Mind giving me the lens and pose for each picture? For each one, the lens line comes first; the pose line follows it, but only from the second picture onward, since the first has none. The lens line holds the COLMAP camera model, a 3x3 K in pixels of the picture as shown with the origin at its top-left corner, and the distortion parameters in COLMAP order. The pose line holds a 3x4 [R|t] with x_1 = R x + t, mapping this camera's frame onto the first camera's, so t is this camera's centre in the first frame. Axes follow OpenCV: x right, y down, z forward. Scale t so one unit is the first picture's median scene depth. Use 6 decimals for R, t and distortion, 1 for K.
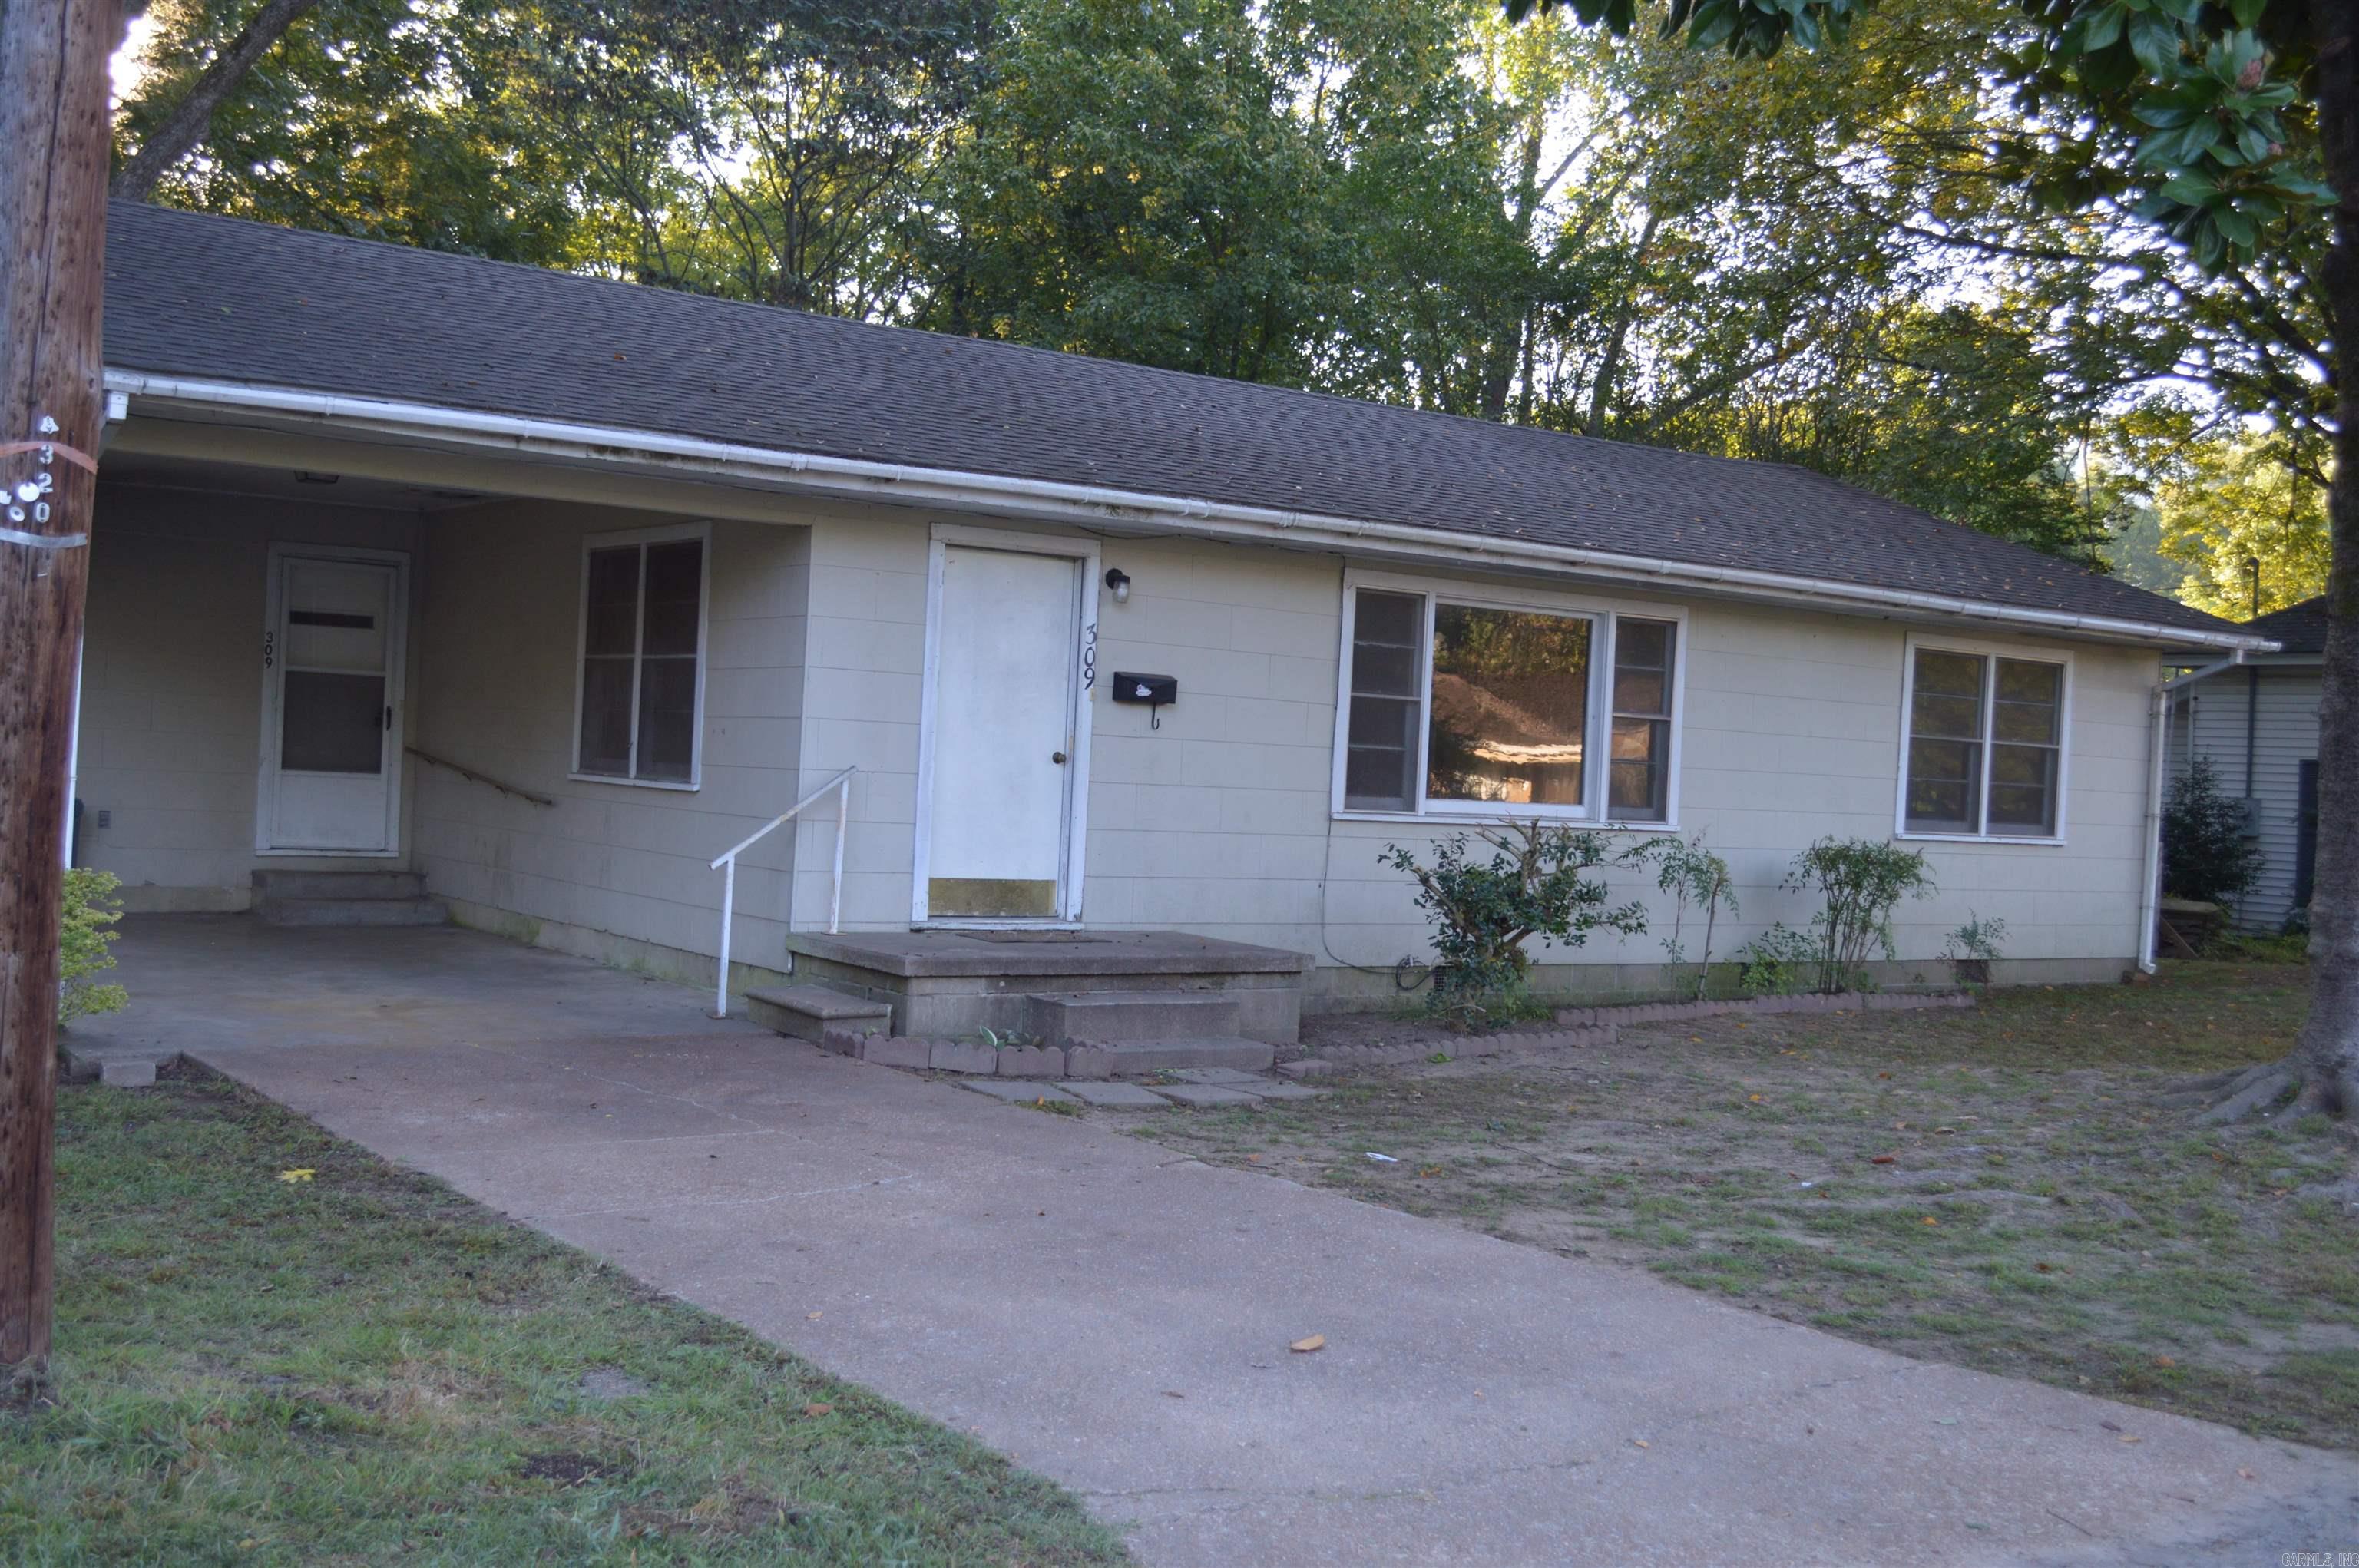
lens RADIAL K [[2505.8, 0, 1179.5], [0, 2505.8, 784.0], [0, 0, 1]] dist [-0.019721, -0.011564]
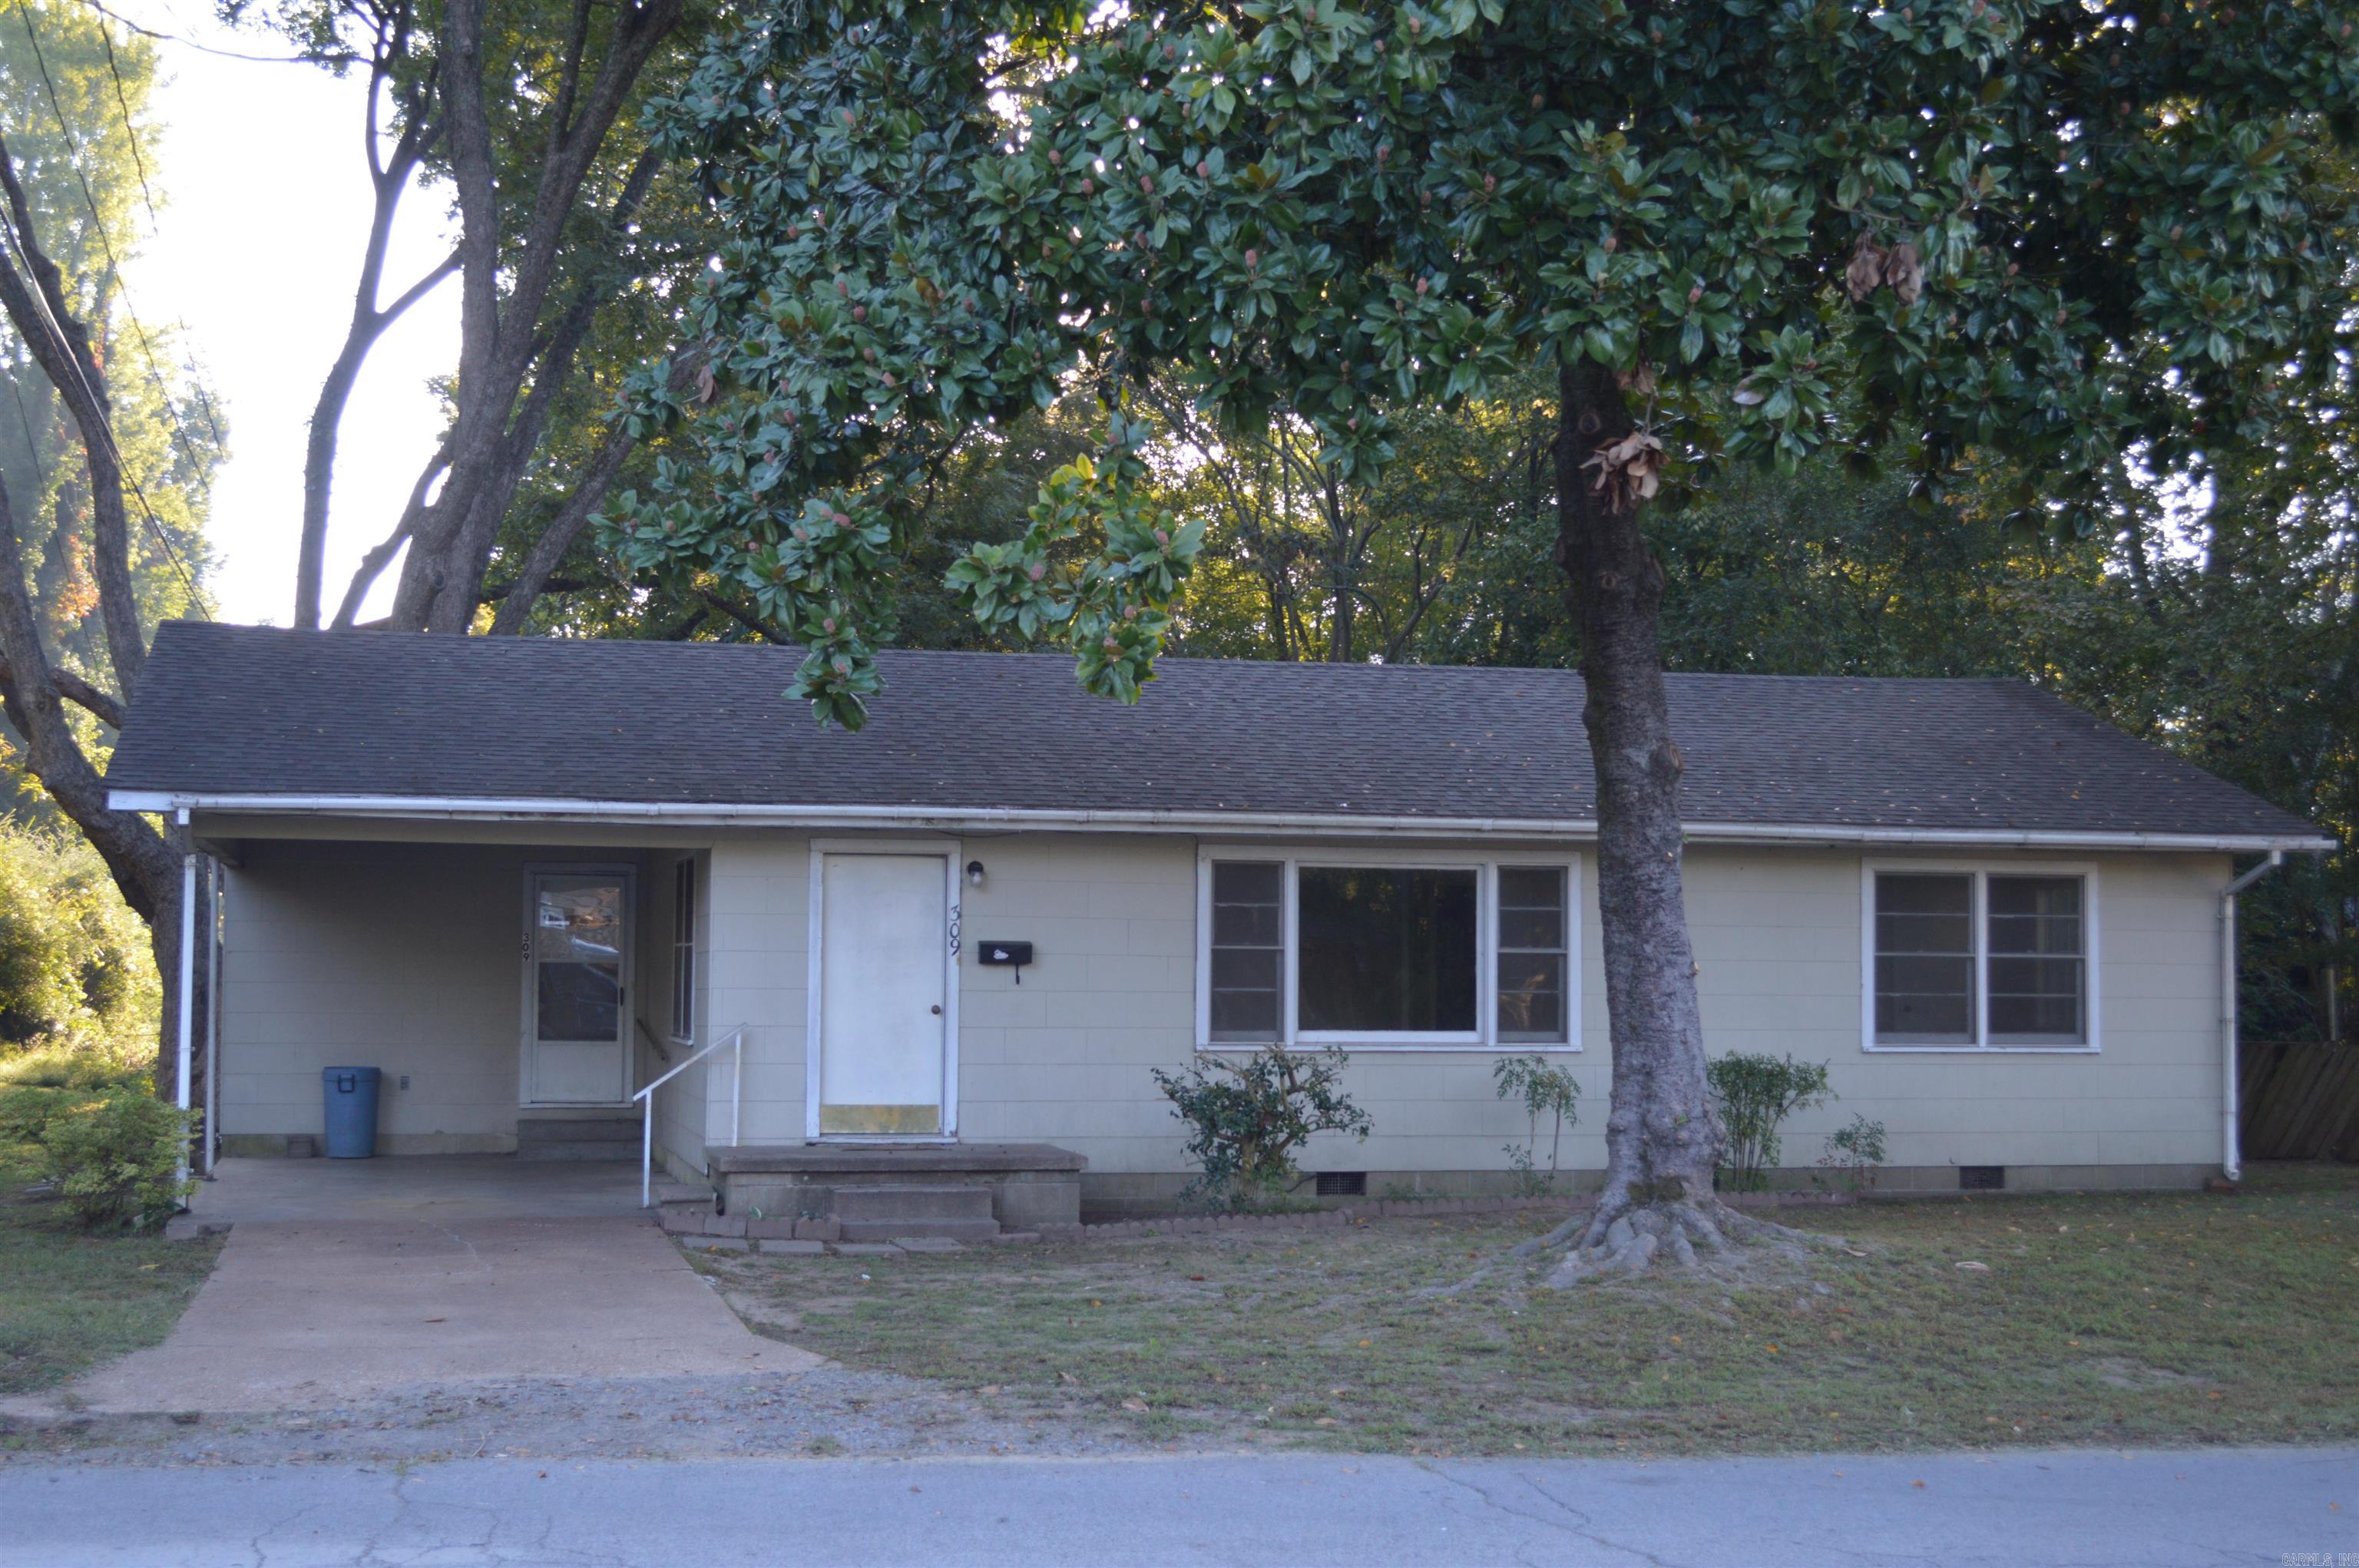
lens RADIAL K [[3210.5, 0, 1179.5], [0, 3210.5, 784.0], [0, 0, 1]] dist [0.005198, -0.016480]
pose [[0.927603, -0.064721, -0.367920, 0.660178], [0.035237, 0.995646, -0.086302, 0.020242], [0.371903, 0.067090, 0.925844, -0.478356]]
